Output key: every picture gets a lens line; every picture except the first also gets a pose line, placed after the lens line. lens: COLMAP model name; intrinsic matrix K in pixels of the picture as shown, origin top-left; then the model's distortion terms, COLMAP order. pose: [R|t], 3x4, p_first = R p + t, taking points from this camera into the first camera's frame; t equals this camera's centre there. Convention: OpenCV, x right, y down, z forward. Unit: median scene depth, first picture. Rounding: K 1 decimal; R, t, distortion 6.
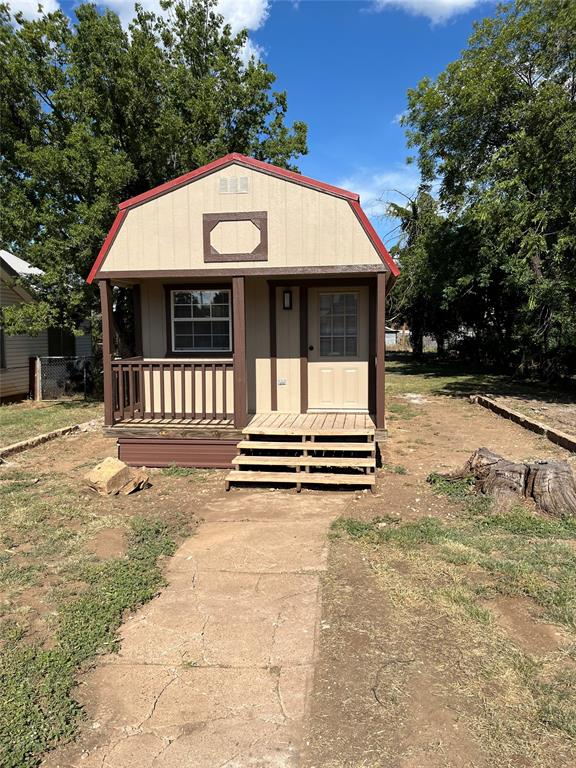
lens RADIAL K [[573.5, 0, 278.9], [0, 573.5, 383.3], [0, 0, 1]] dist [0.073438, -0.108261]
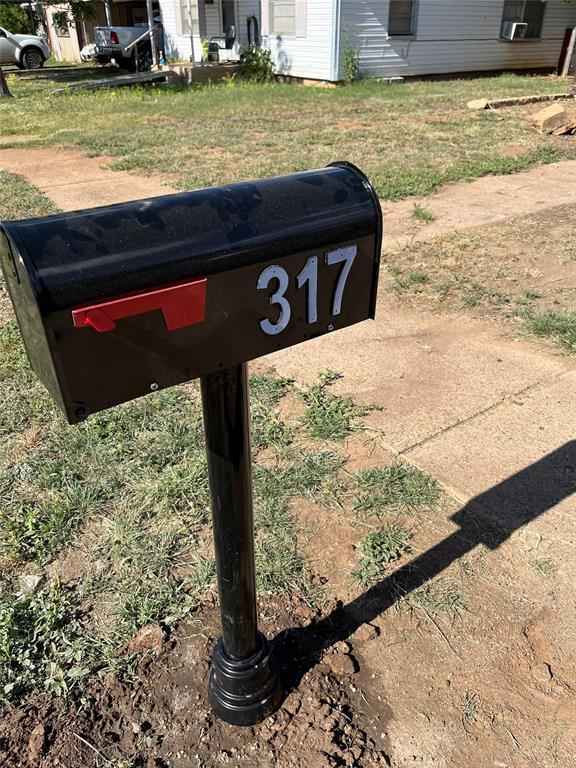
lens RADIAL K [[573.5, 0, 278.9], [0, 573.5, 383.3], [0, 0, 1]] dist [0.073438, -0.108261]
pose [[0.637995, 0.405937, -0.654353, 0.270281], [-0.055744, 0.871882, 0.486534, 0.058252], [0.768020, -0.273930, 0.578884, -0.229923]]
